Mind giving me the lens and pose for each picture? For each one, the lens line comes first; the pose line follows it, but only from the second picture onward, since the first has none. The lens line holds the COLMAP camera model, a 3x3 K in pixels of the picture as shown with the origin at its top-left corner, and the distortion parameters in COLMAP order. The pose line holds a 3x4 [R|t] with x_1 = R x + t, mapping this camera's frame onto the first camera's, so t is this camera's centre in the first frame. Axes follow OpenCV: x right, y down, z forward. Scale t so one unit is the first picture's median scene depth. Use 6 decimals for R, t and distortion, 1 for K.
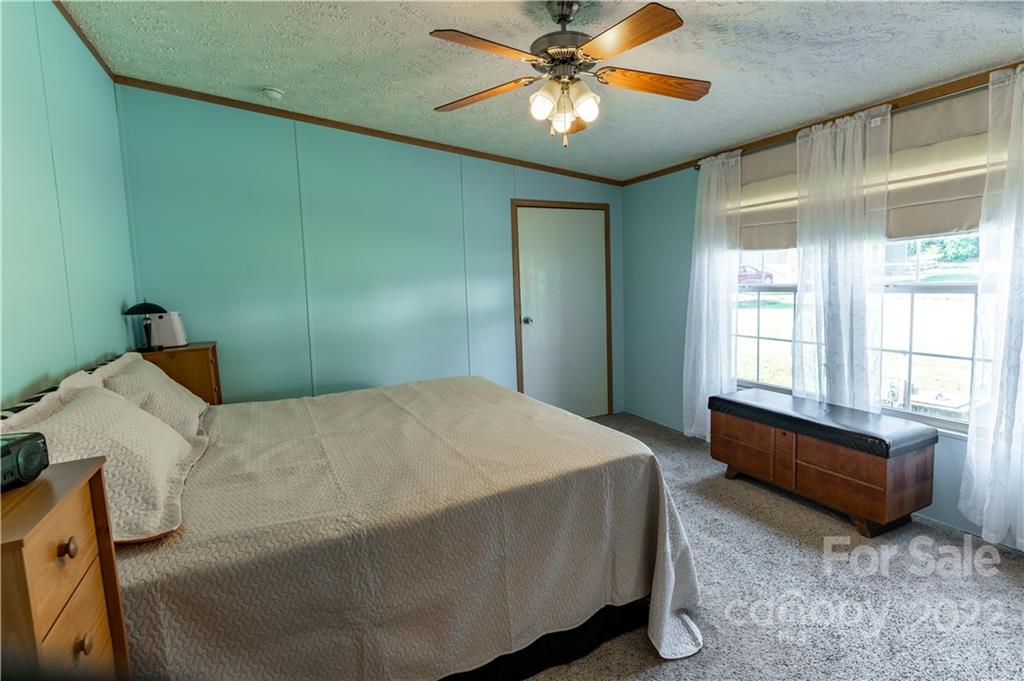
lens RADIAL K [[515.4, 0, 509.2], [0, 515.4, 325.7], [0, 0, 1]] dist [0.000882, 0.000064]
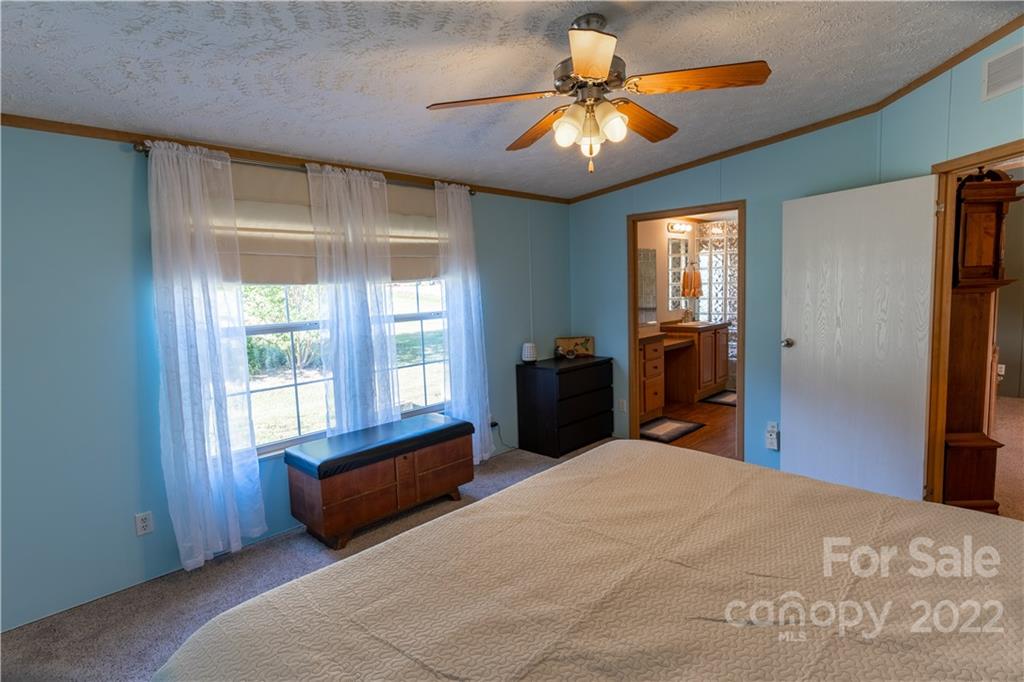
lens RADIAL K [[501.9, 0, 513.0], [0, 501.9, 360.4], [0, 0, 1]] dist [-0.000857, 0.000070]
pose [[-0.331950, -0.065774, 0.941001, -0.471487], [0.149632, 0.981264, 0.121373, -0.071589], [-0.931354, 0.181094, -0.315888, 1.003469]]
